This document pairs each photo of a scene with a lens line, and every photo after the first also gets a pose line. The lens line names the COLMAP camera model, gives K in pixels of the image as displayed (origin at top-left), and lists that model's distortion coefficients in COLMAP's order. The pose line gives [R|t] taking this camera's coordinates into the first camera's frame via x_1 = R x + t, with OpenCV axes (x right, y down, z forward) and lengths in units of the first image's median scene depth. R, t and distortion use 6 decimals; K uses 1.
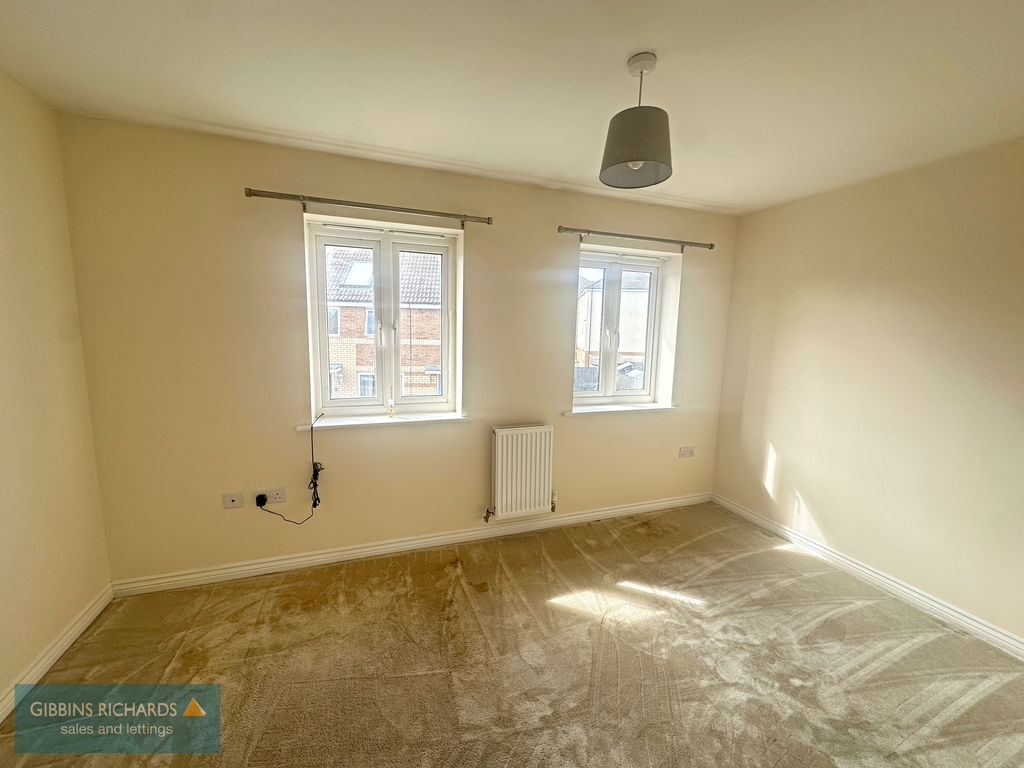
lens RADIAL K [[407.8, 0, 510.7], [0, 407.8, 384.9], [0, 0, 1]] dist [-0.001129, 0.000532]
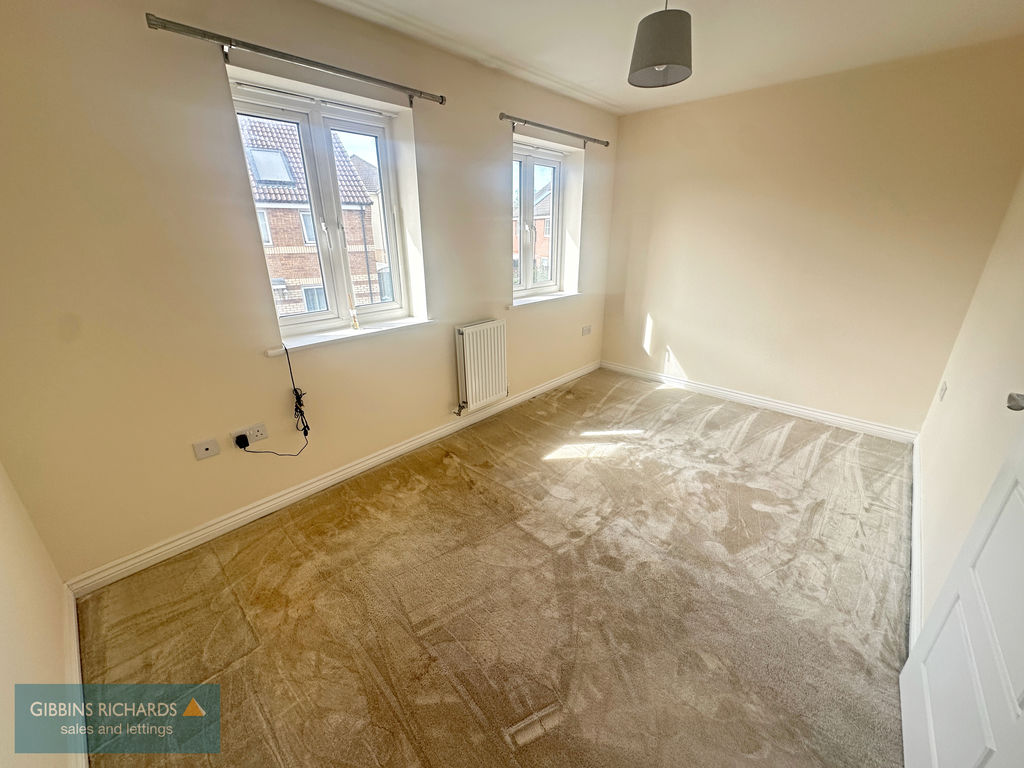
lens RADIAL K [[407.8, 0, 510.7], [0, 407.8, 384.9], [0, 0, 1]] dist [-0.001129, 0.000532]
pose [[0.890922, -0.185537, 0.414528, -0.428620], [0.085985, 0.965146, 0.247185, 0.002794], [-0.445942, -0.184580, 0.875823, 0.010328]]
